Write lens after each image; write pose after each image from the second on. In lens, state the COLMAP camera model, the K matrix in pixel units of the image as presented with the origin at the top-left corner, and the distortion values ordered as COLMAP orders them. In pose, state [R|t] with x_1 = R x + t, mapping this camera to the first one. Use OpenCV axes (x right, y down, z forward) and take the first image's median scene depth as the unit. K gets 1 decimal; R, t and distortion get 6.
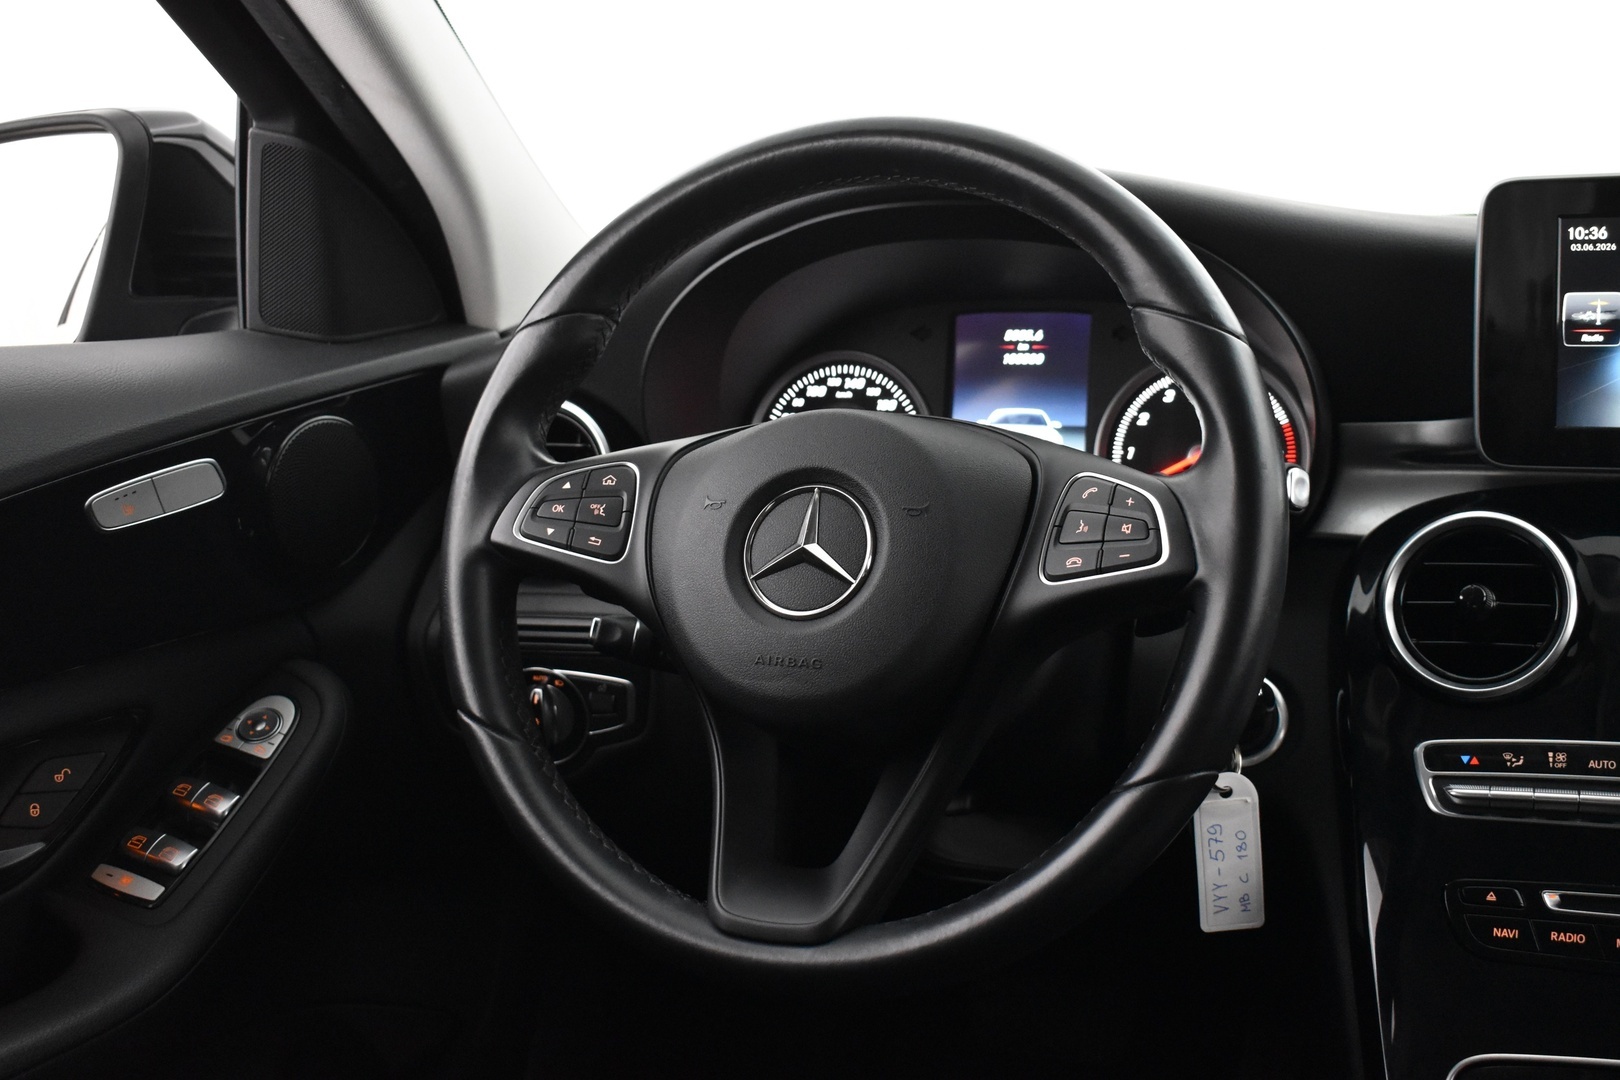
lens RADIAL K [[1895.7, 0, 813.2], [0, 1895.7, 521.6], [0, 0, 1]] dist [-0.066797, 0.000000]
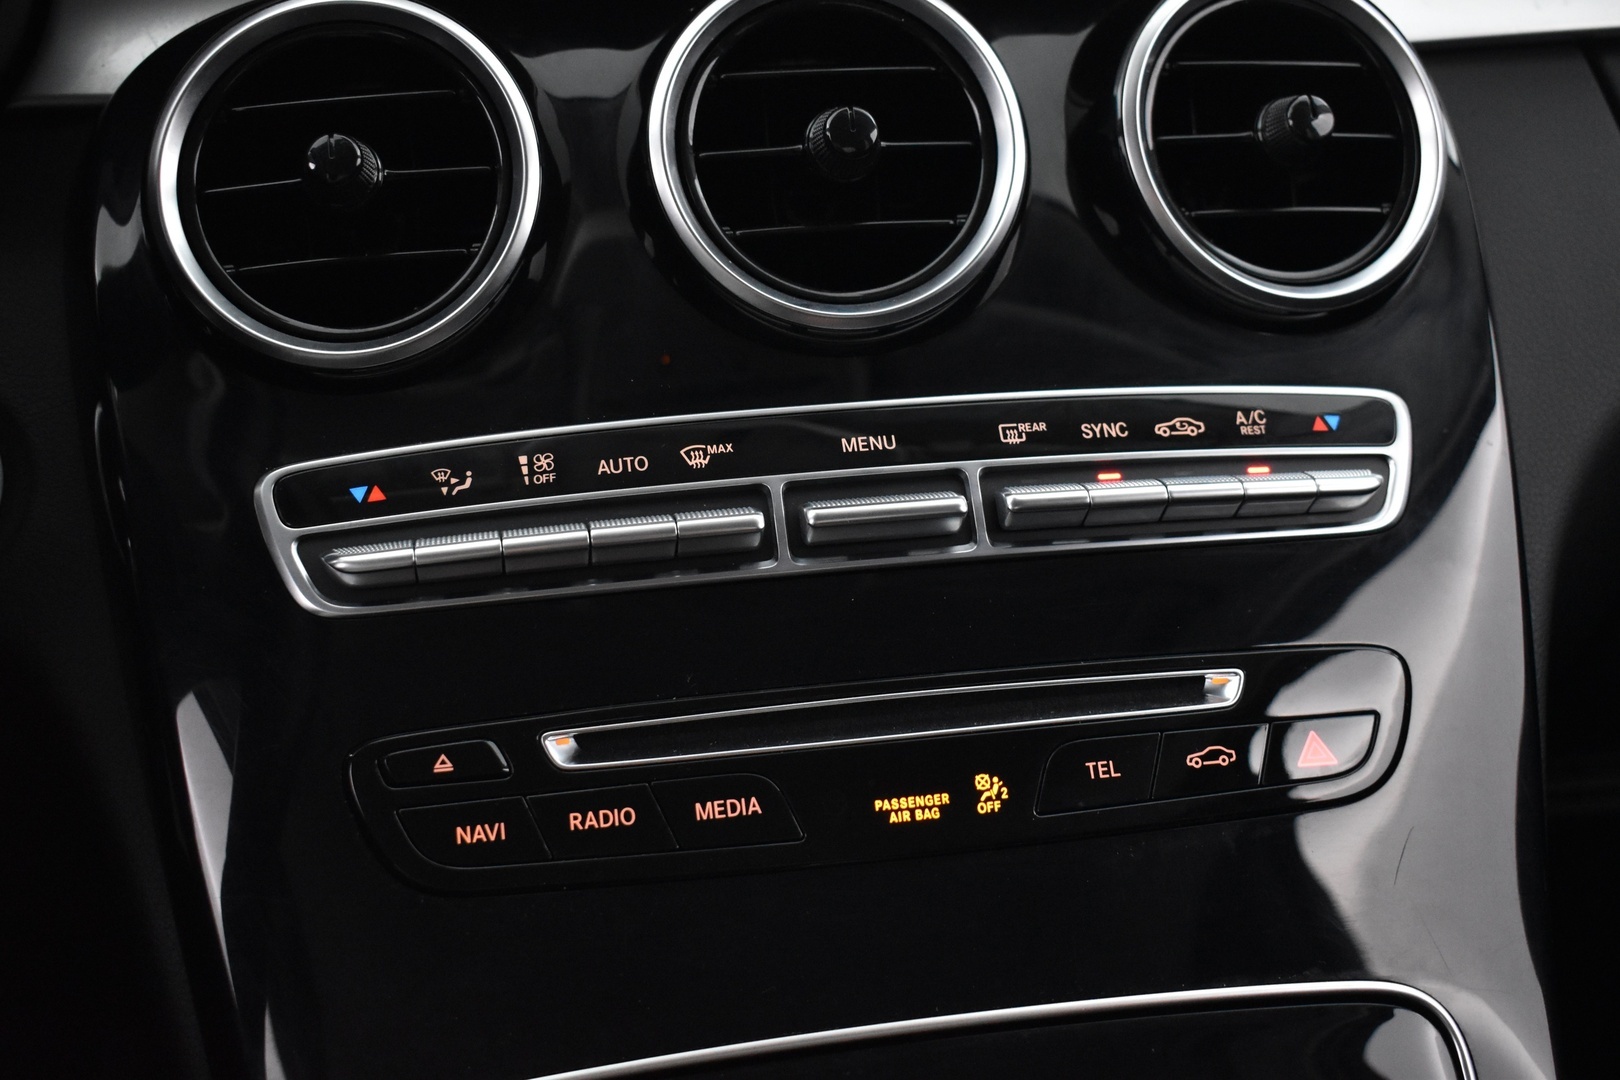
lens RADIAL K [[2078.6, 0, 842.9], [0, 2078.6, 481.0], [0, 0, 1]] dist [-0.104110, 0.000000]
pose [[0.845905, -0.128481, 0.517627, 0.173987], [0.090675, 0.991065, 0.097813, 0.080953], [-0.525569, -0.035805, 0.849997, 0.471778]]
